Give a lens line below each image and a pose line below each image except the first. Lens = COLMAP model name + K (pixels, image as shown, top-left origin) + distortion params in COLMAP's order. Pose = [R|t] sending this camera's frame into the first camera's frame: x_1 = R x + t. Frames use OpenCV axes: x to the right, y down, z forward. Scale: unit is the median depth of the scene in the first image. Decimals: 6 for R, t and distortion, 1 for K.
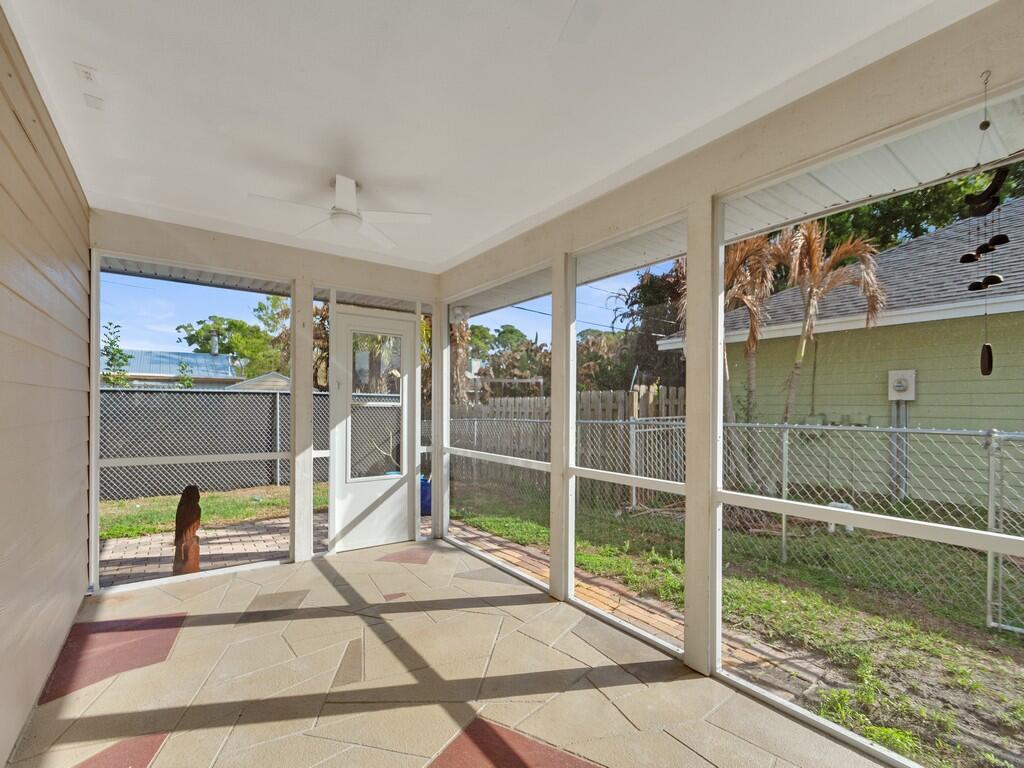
lens RADIAL K [[449.0, 0, 512.2], [0, 449.0, 391.7], [0, 0, 1]] dist [0.012182, -0.005449]
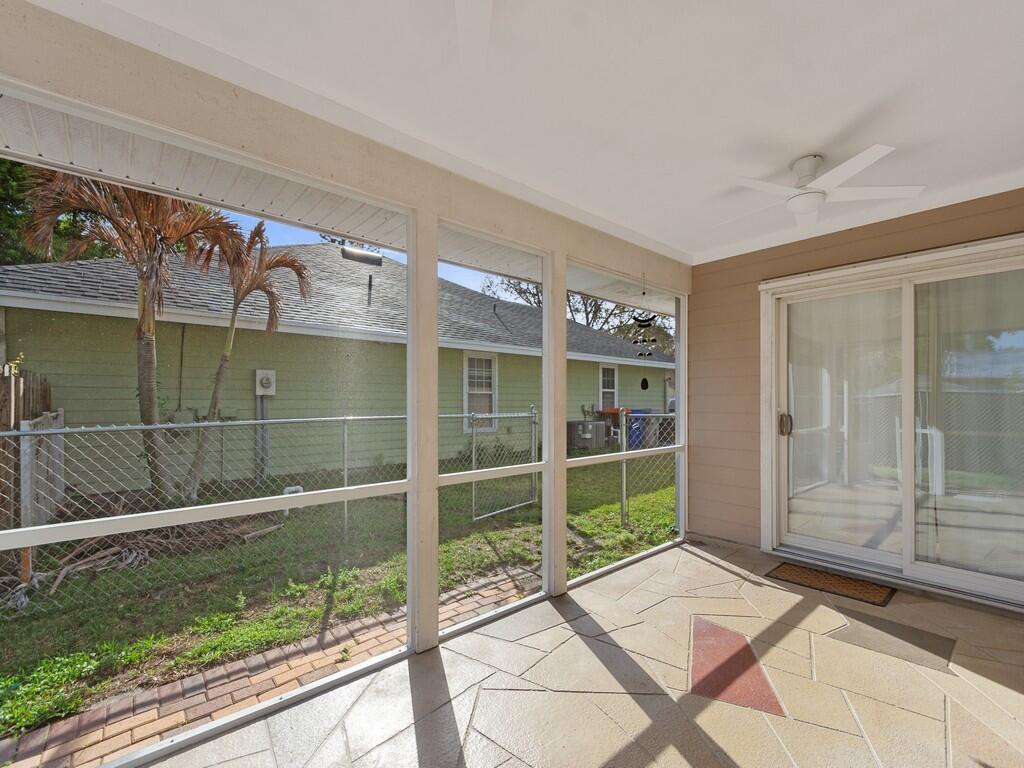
lens RADIAL K [[449.0, 0, 506.8], [0, 449.0, 387.7], [0, 0, 1]] dist [0.012182, -0.005449]
pose [[-0.066536, 0.022504, 0.997530, -0.602019], [-0.028407, 0.999298, -0.024439, 0.017867], [-0.997380, -0.029963, -0.065850, 0.795030]]
